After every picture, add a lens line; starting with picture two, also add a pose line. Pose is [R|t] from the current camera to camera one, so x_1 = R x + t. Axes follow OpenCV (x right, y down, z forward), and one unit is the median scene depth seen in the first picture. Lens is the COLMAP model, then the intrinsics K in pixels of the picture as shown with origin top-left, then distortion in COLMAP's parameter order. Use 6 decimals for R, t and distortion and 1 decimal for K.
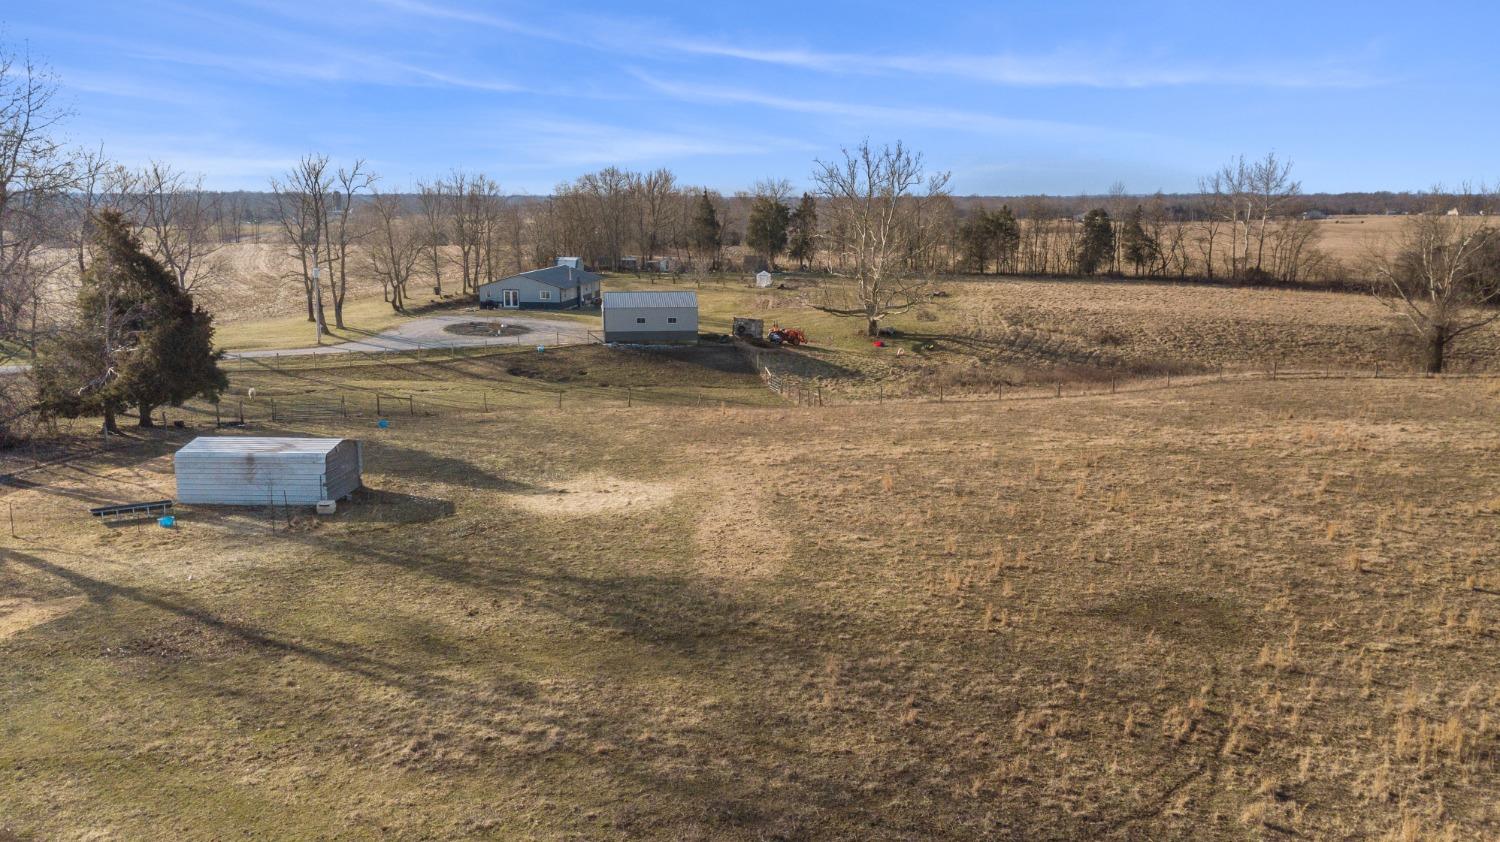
lens RADIAL K [[1170.6, 0, 754.2], [0, 1170.6, 415.0], [0, 0, 1]] dist [0.043455, -0.000301]
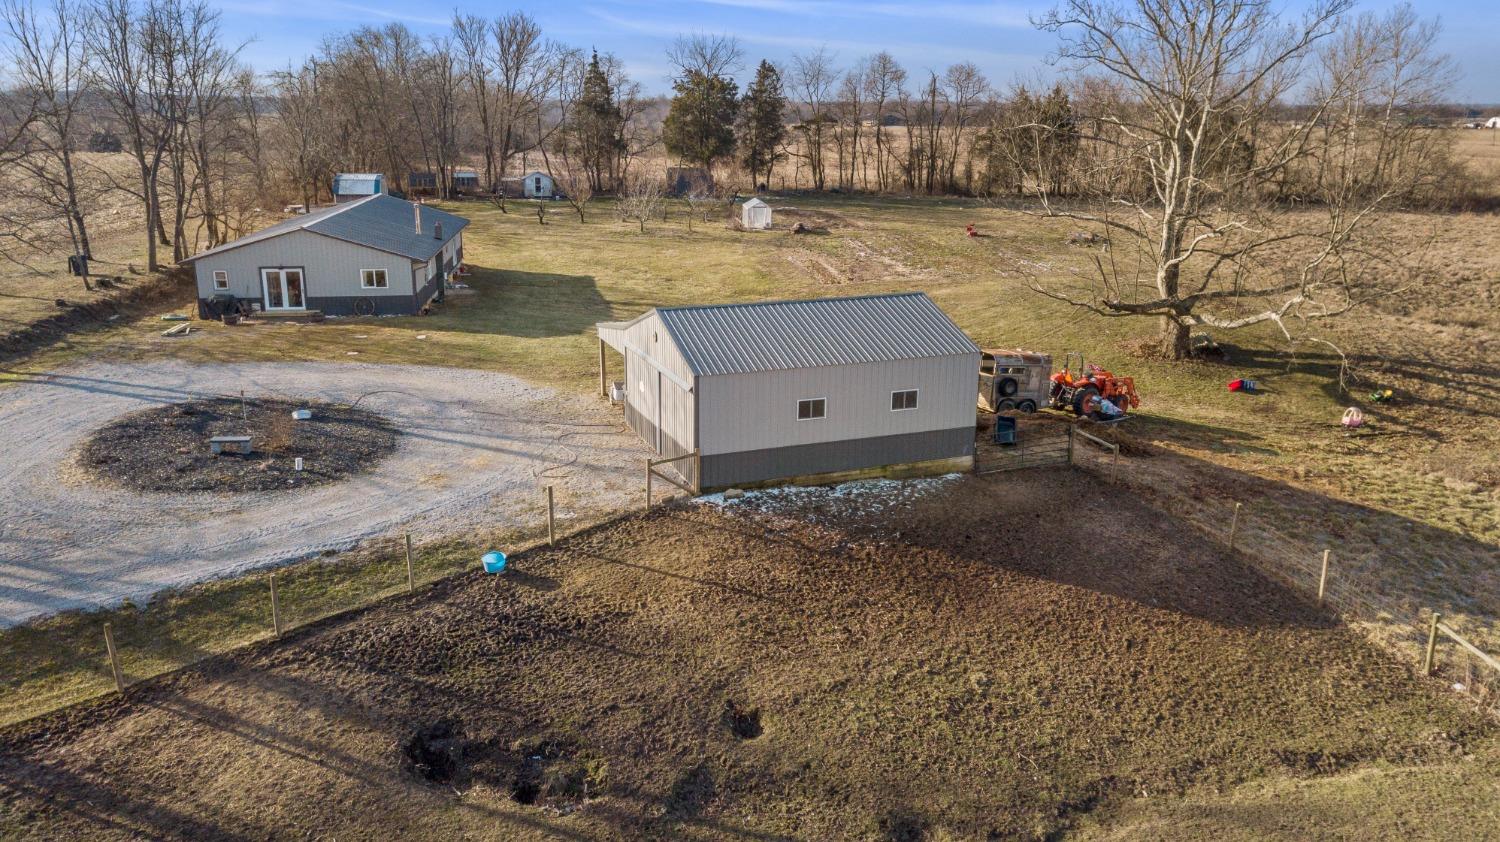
lens RADIAL K [[1143.3, 0, 754.8], [0, 1143.3, 423.3], [0, 0, 1]] dist [0.037238, -0.008970]
pose [[0.973338, -0.058924, 0.221677, -0.146886], [0.038663, 0.994759, 0.094658, -0.088393], [-0.226093, -0.083563, 0.970515, 0.607530]]
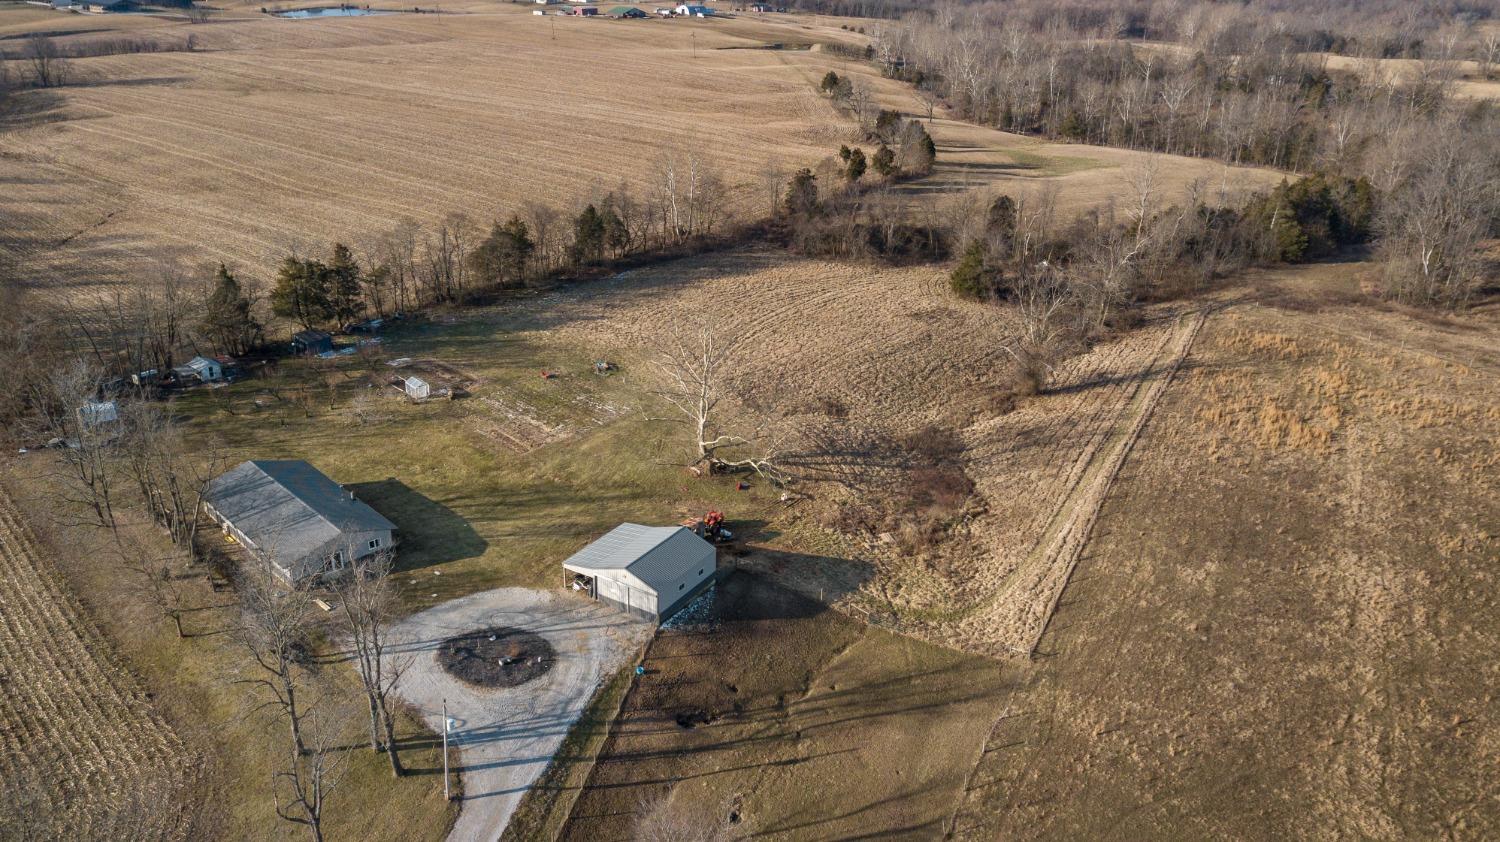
lens RADIAL K [[1143.3, 0, 754.8], [0, 1143.3, 423.3], [0, 0, 1]] dist [0.037238, -0.008970]
pose [[0.653773, -0.292612, 0.697824, -0.550679], [0.126360, 0.951474, 0.280590, -0.380340], [-0.746065, -0.095265, 0.659023, 0.310648]]
